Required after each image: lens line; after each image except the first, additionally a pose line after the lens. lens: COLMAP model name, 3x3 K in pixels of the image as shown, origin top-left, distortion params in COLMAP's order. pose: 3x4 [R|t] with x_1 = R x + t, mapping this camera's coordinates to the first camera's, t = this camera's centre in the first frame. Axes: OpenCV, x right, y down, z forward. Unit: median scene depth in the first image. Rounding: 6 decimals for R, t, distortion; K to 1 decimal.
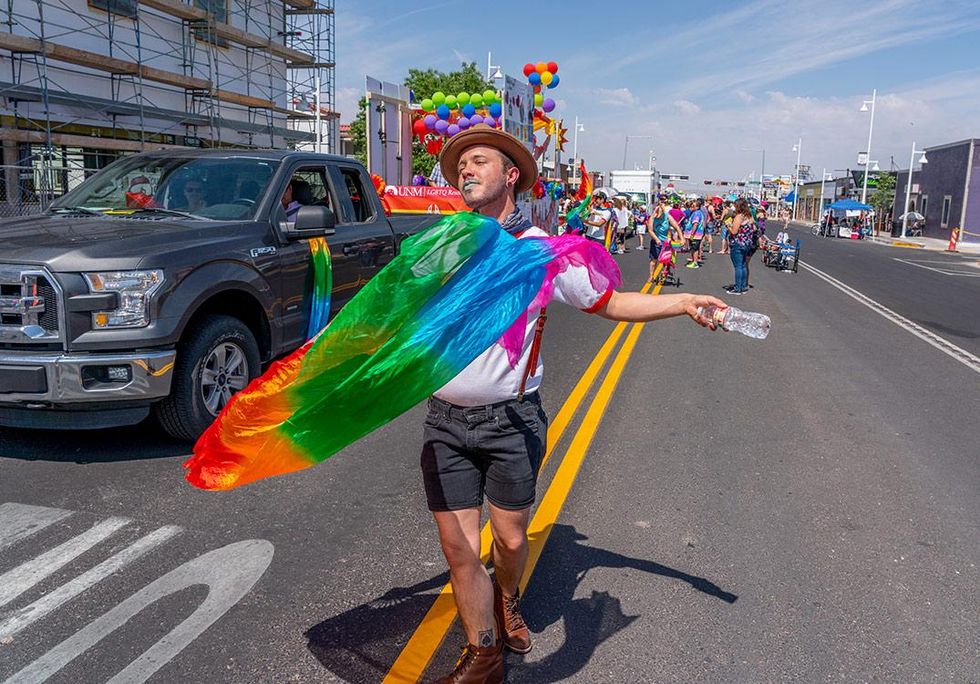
lens RADIAL K [[786.3, 0, 490.0], [0, 786.3, 342.0], [0, 0, 1]] dist [-0.030327, -0.000528]
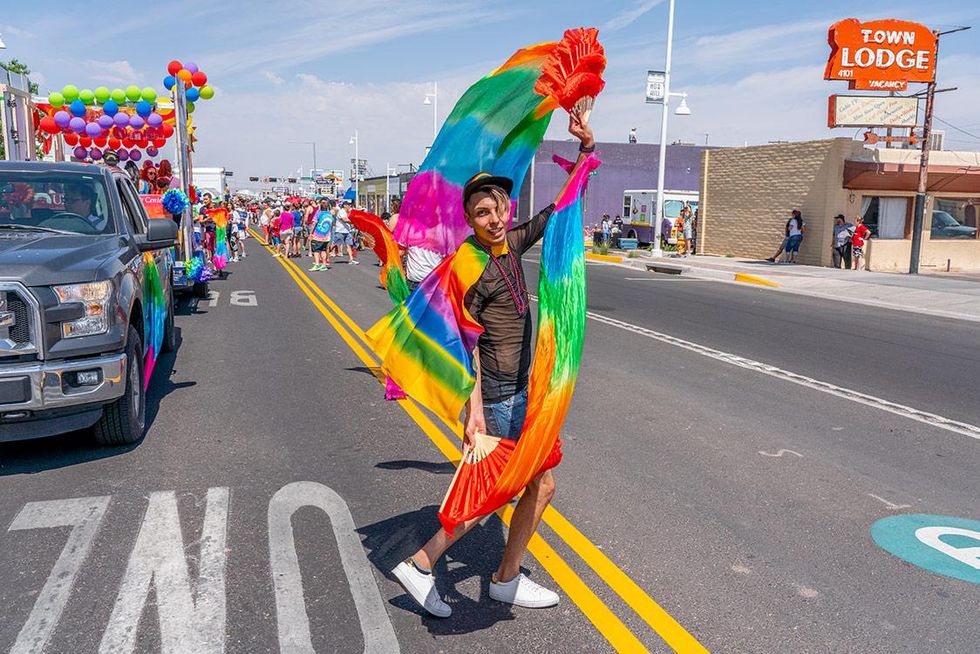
lens RADIAL K [[911.1, 0, 490.0], [0, 911.1, 327.0], [0, 0, 1]] dist [0.045661, 0.003259]
pose [[0.871283, -0.086034, 0.483181, -0.611936], [0.105443, 0.994339, -0.013087, 0.046998], [-0.479320, 0.062350, 0.875423, -0.392865]]
